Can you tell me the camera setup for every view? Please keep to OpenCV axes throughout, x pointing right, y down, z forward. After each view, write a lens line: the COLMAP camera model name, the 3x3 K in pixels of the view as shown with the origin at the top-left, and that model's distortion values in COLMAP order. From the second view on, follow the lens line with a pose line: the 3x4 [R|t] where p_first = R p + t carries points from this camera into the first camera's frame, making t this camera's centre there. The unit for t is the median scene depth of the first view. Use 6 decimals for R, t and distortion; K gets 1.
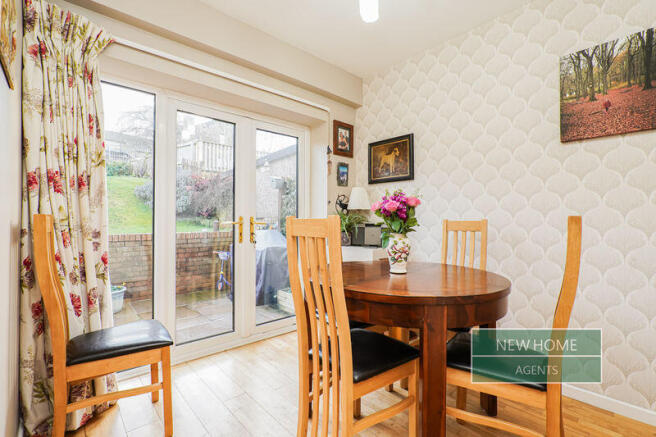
lens RADIAL K [[306.9, 0, 328.1], [0, 306.9, 218.2], [0, 0, 1]] dist [-0.001678, 0.000328]
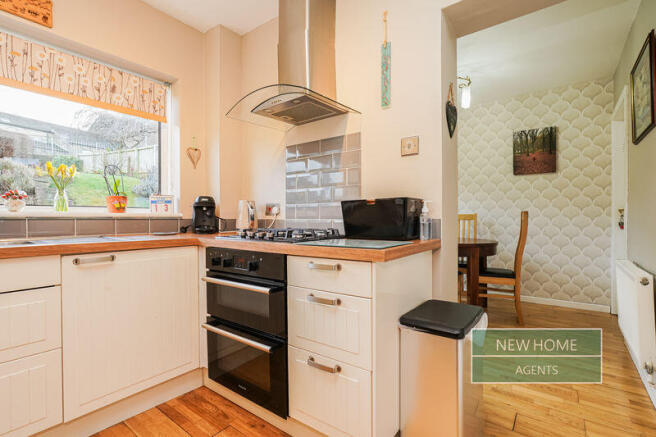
lens RADIAL K [[306.9, 0, 327.6], [0, 306.9, 218.6], [0, 0, 1]] dist [-0.001678, 0.000328]
pose [[0.986966, -0.008563, 0.160700, -0.818526], [0.007233, 0.999935, 0.008855, 0.015381], [-0.160765, -0.007577, 0.986964, -0.840633]]
